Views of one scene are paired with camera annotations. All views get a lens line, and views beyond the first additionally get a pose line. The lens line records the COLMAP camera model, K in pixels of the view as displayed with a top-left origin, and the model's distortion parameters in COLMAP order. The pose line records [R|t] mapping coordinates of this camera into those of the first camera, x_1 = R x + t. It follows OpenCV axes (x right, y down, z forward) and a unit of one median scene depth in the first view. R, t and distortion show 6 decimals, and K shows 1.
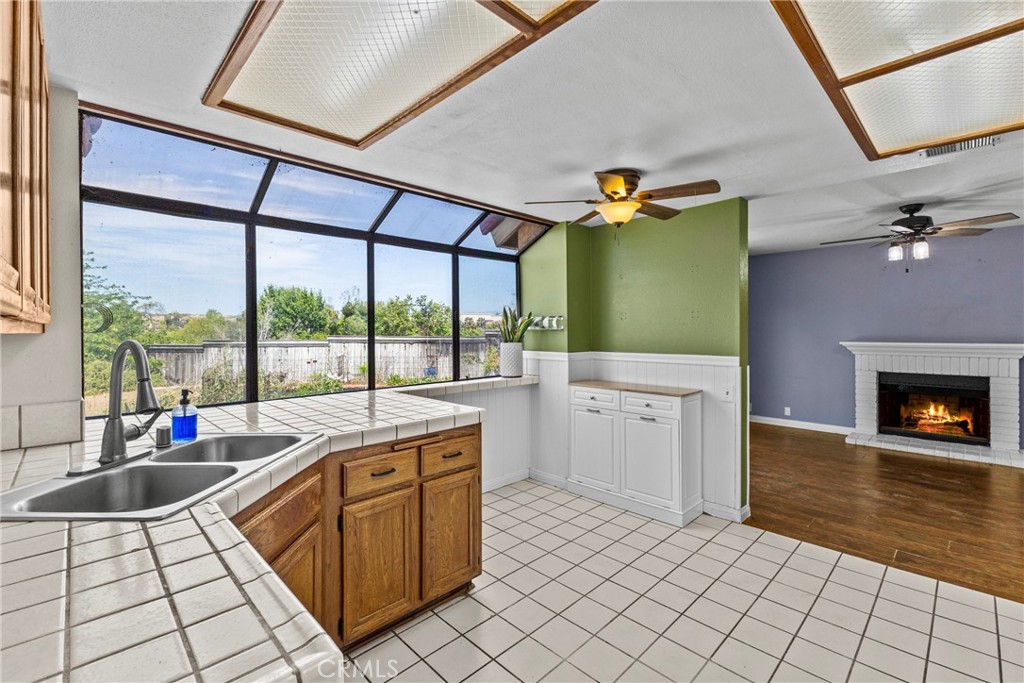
lens RADIAL K [[449.6, 0, 499.8], [0, 449.6, 327.9], [0, 0, 1]] dist [0.004819, 0.000080]
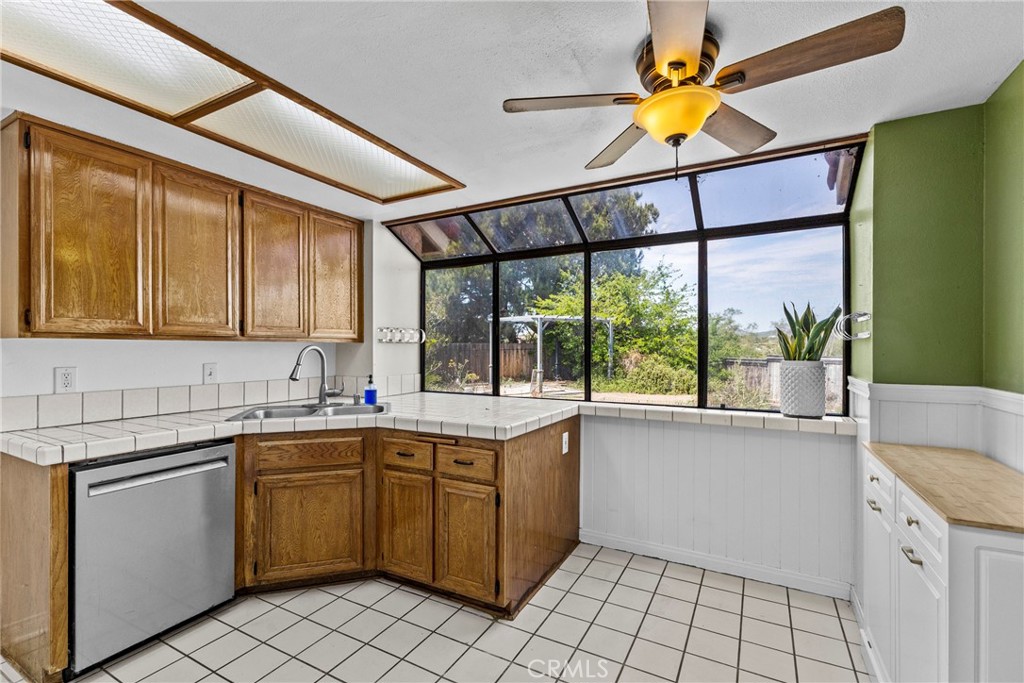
lens RADIAL K [[449.6, 0, 513.5], [0, 449.6, 344.8], [0, 0, 1]] dist [0.004819, 0.000080]
pose [[0.309042, -0.000612, -0.951048, 0.909003], [0.002361, 0.999997, 0.000124, 0.019049], [0.951045, -0.002284, 0.309043, 0.809924]]
